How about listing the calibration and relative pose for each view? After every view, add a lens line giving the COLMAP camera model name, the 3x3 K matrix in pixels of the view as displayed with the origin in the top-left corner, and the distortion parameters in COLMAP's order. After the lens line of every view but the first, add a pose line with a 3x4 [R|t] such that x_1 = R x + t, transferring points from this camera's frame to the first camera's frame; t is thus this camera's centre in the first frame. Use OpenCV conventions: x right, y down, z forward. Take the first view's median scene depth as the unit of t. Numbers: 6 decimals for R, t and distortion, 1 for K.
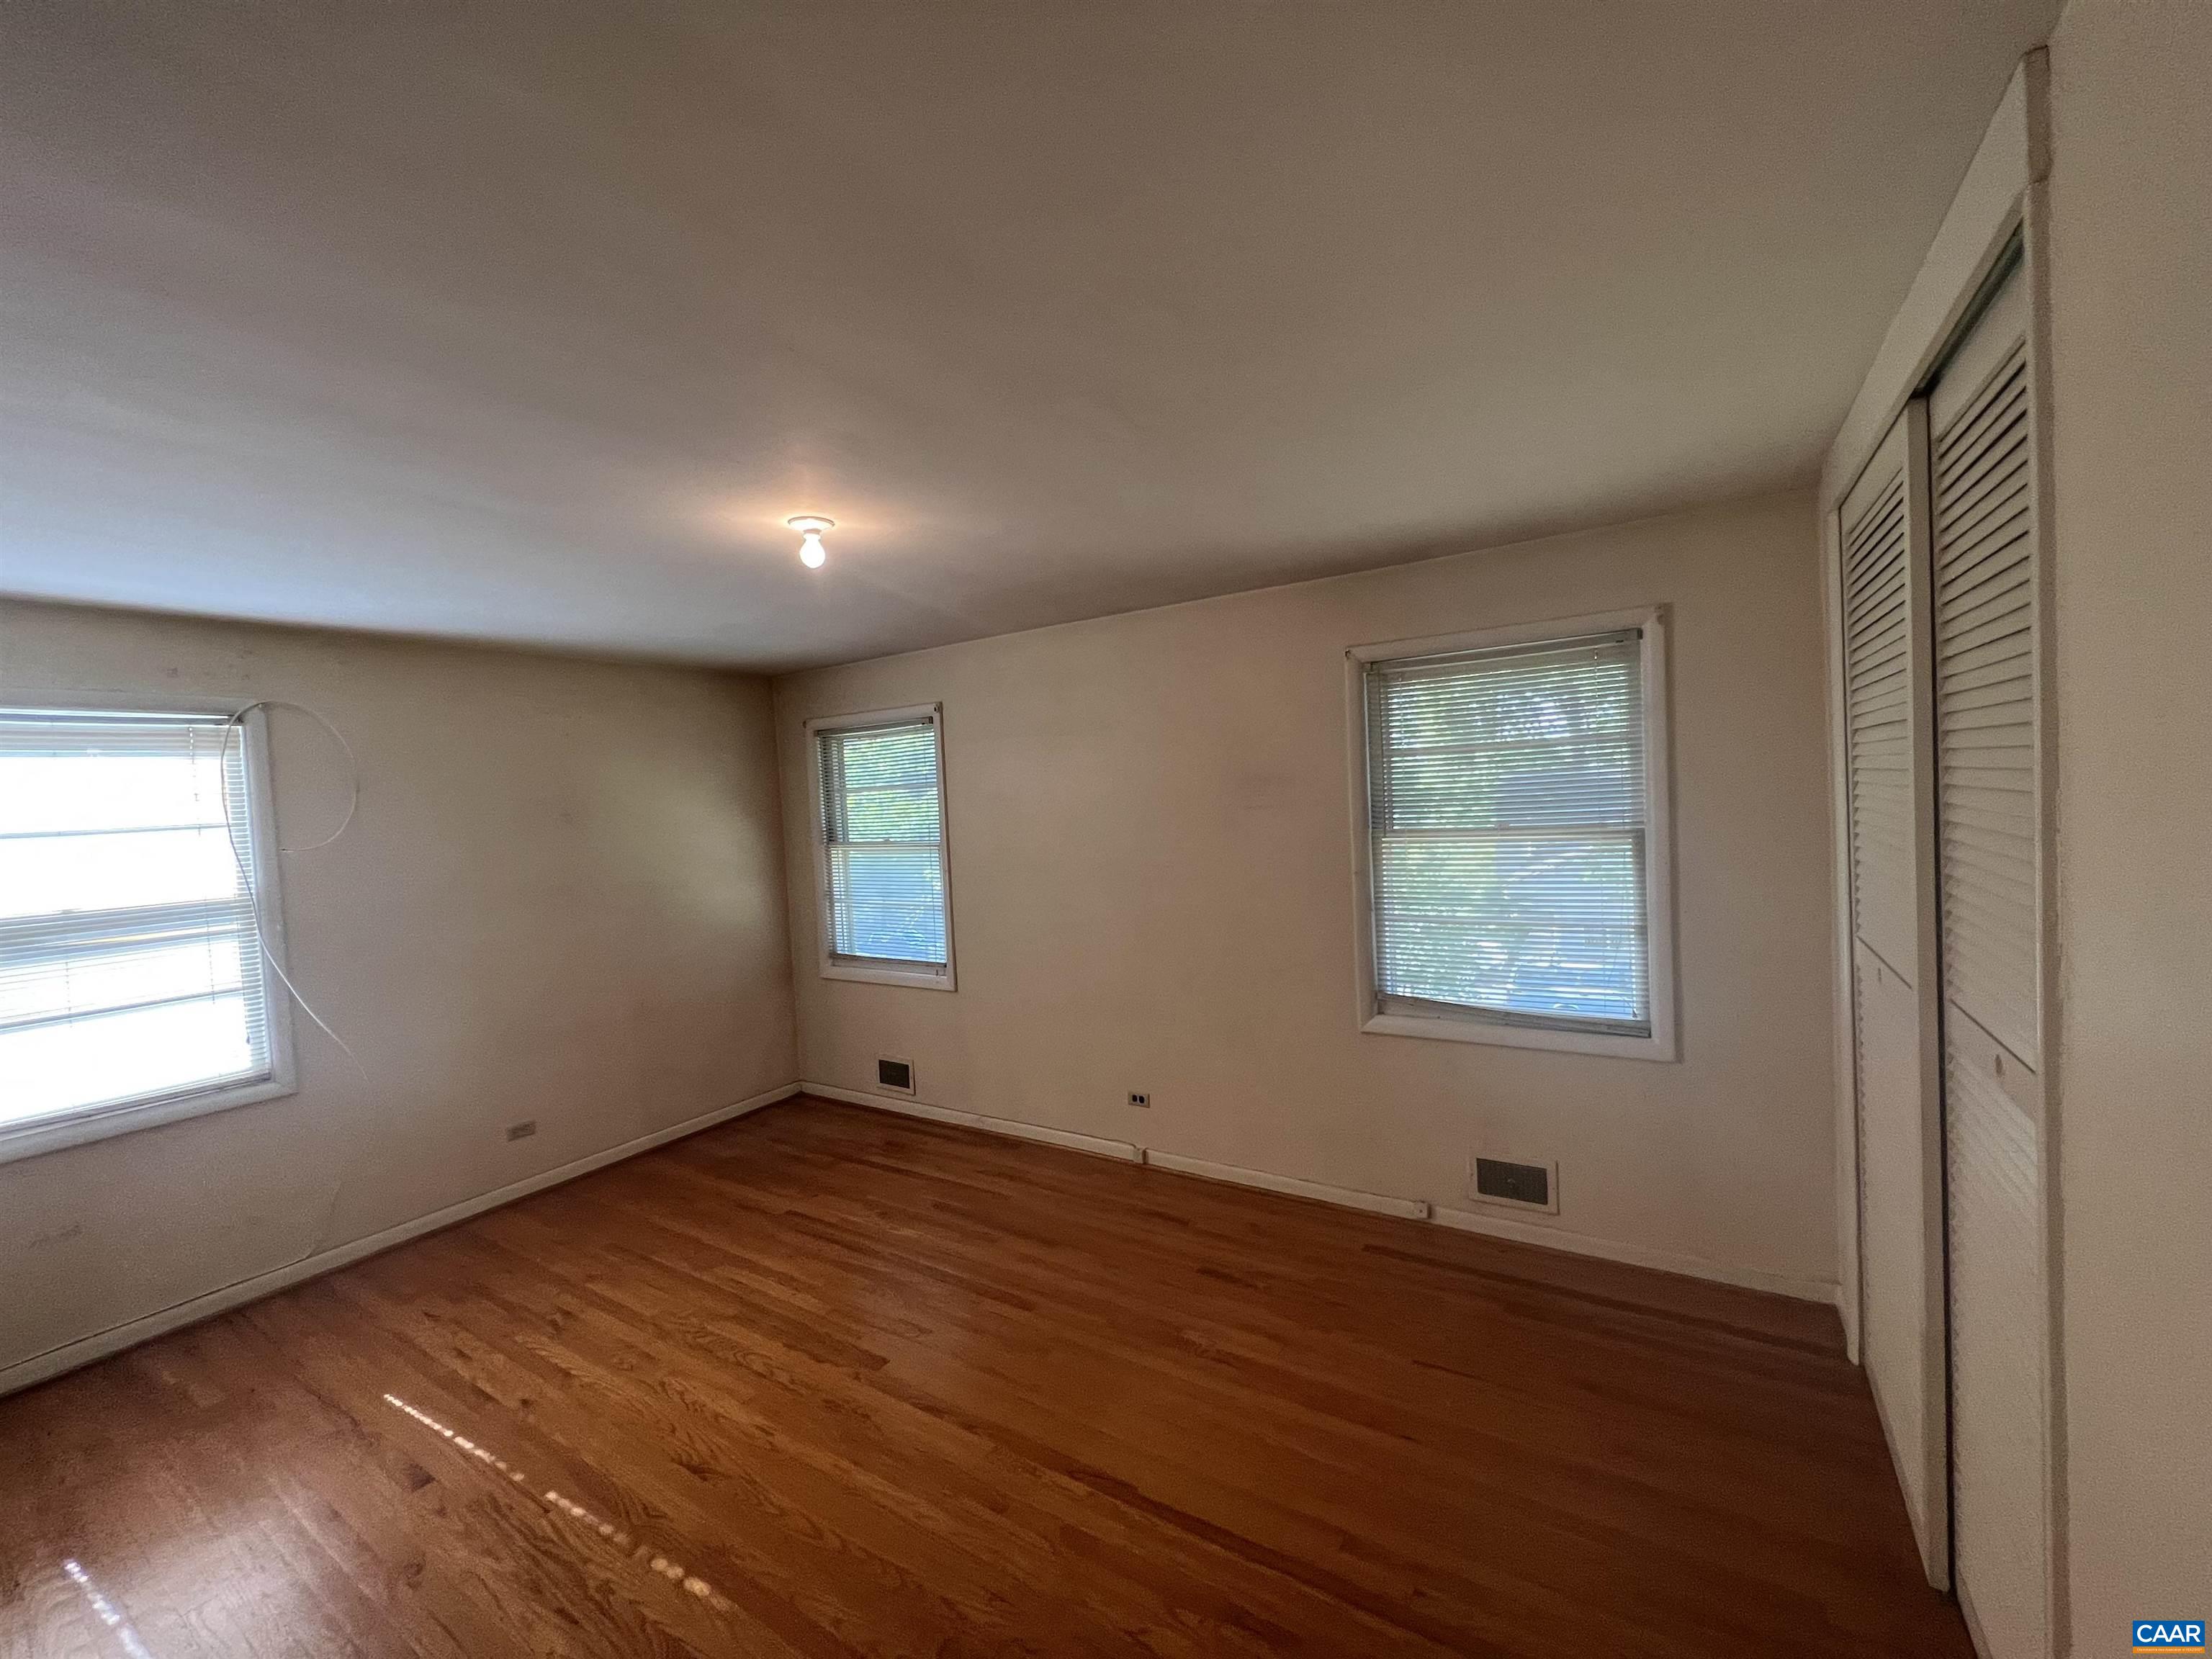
lens RADIAL K [[881.2, 0, 1106.0], [0, 881.2, 829.5], [0, 0, 1]] dist [-0.005803, 0.000810]
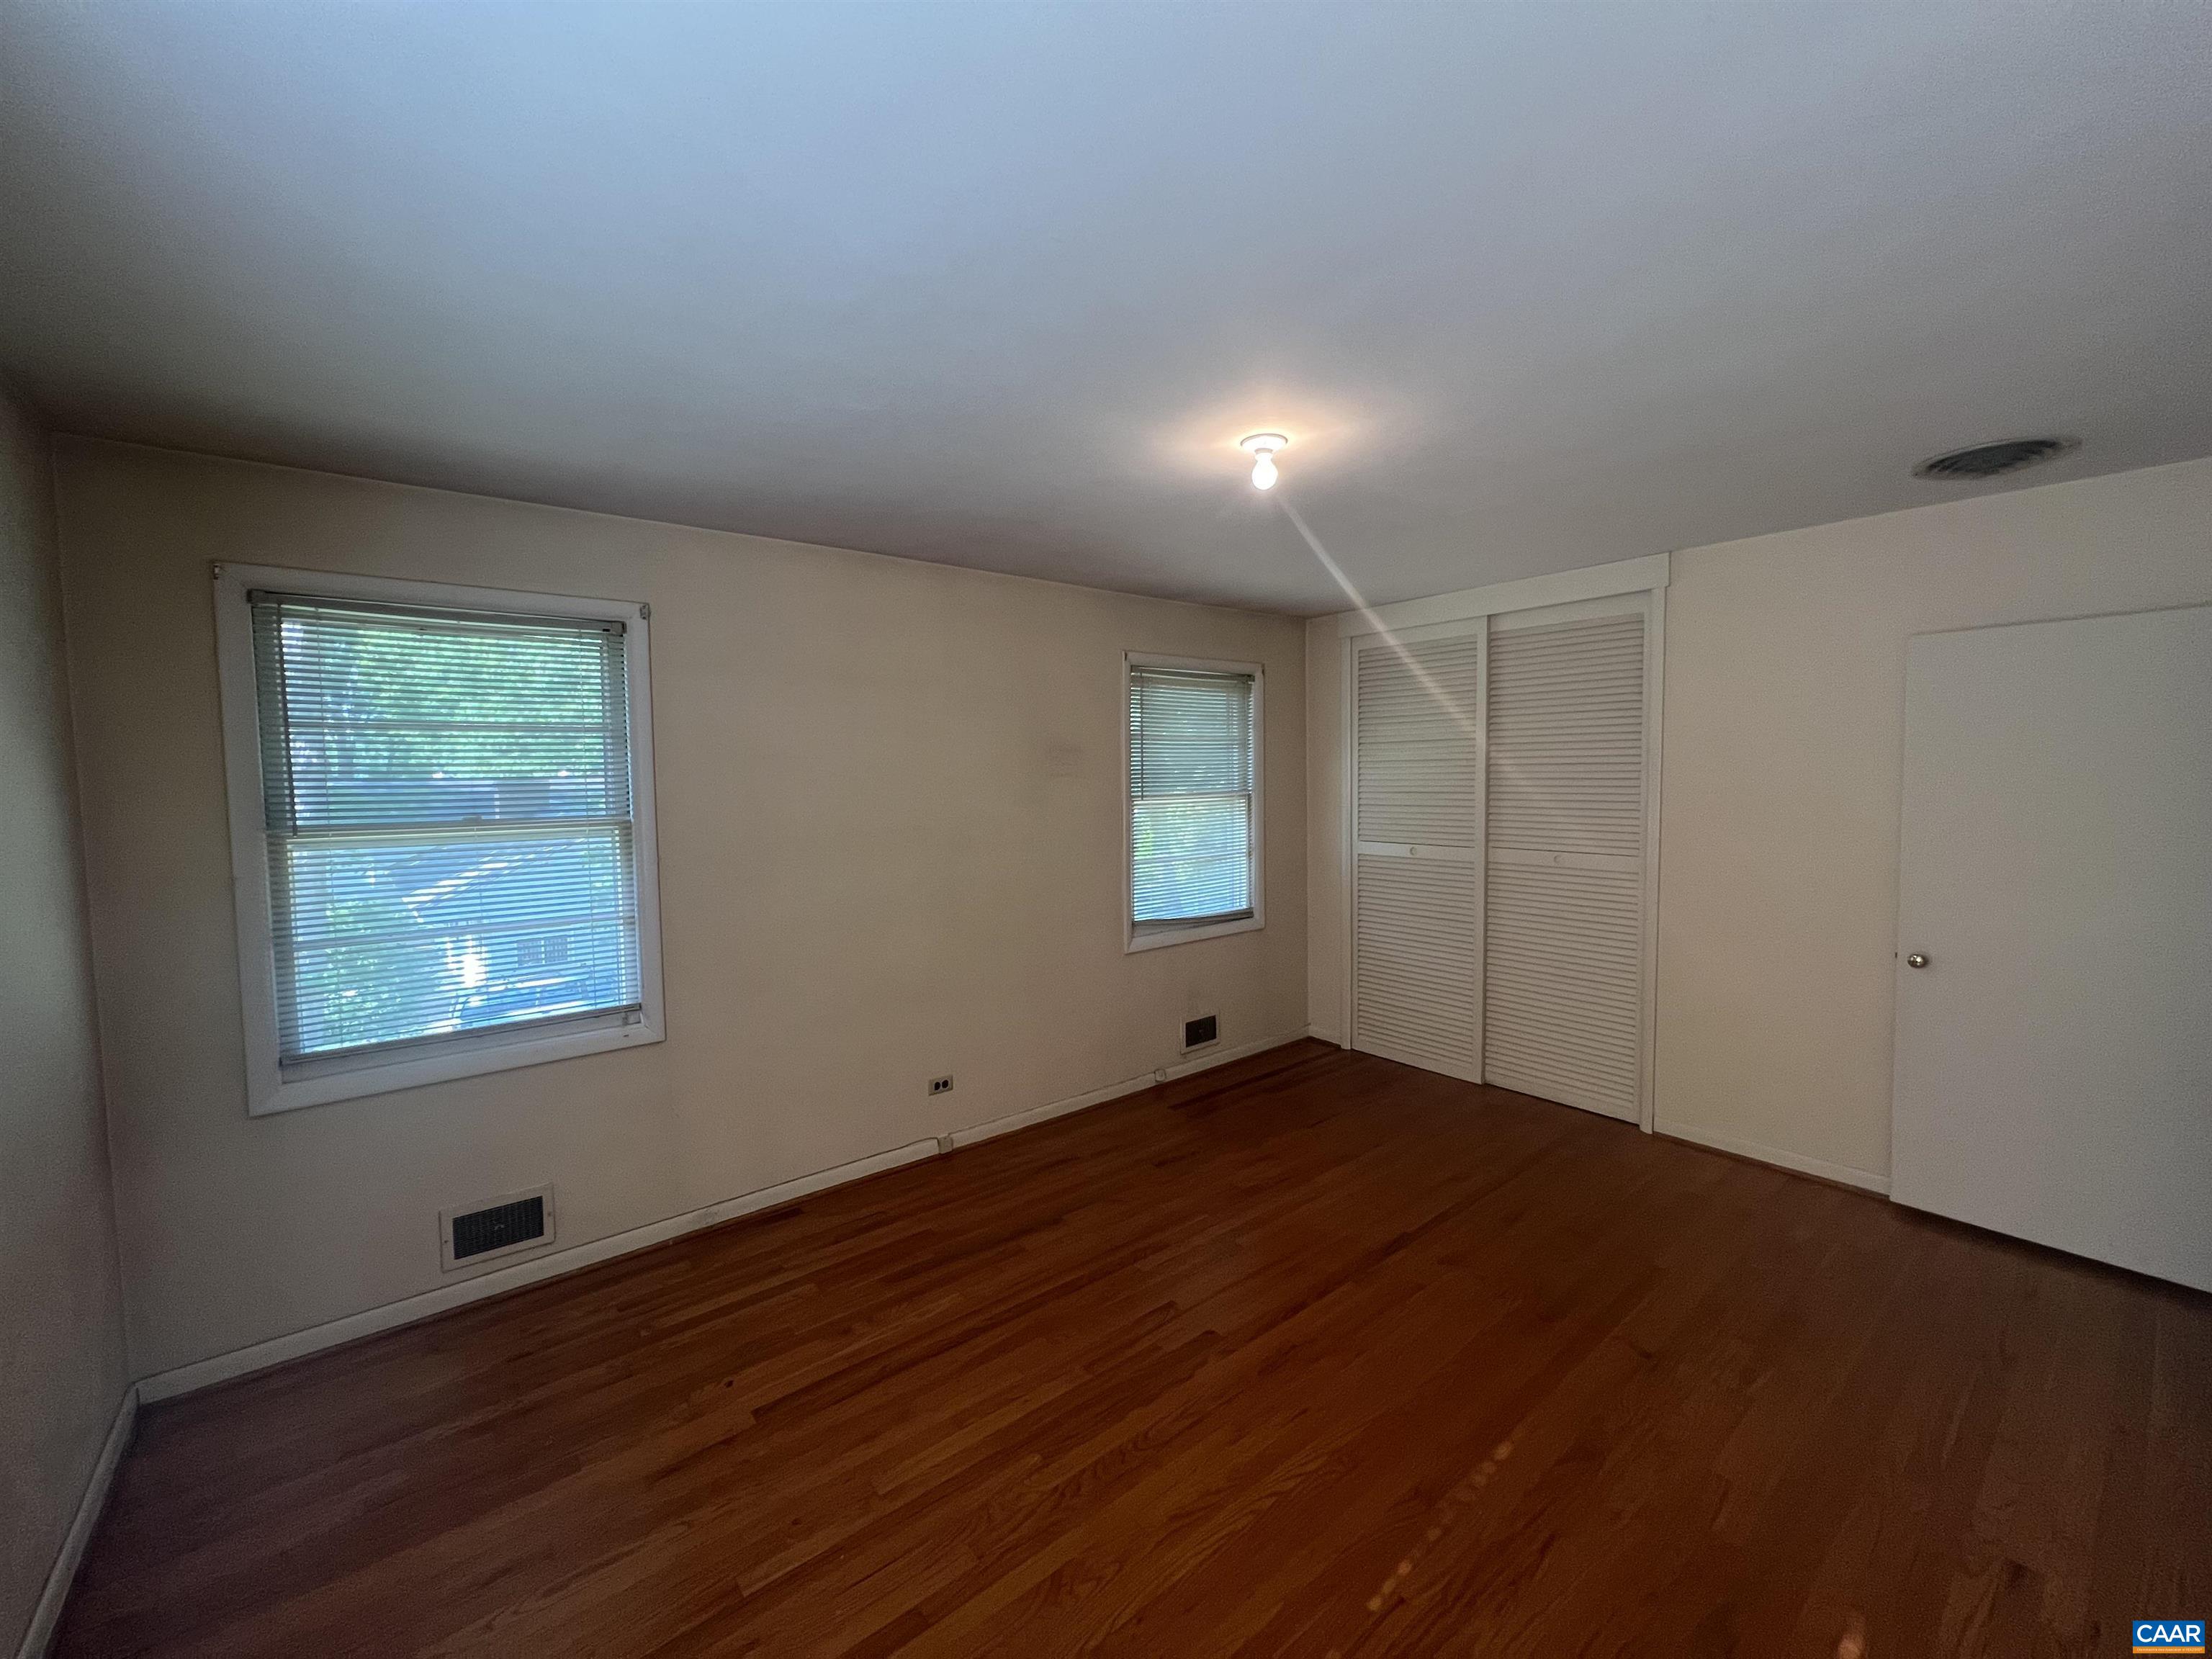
lens RADIAL K [[881.2, 0, 1106.0], [0, 881.2, 829.5], [0, 0, 1]] dist [-0.005803, 0.000810]
pose [[0.317634, -0.017565, 0.948051, -0.907190], [0.032079, 0.999455, 0.007769, 0.038376], [-0.947670, 0.027945, 0.318025, 0.607501]]
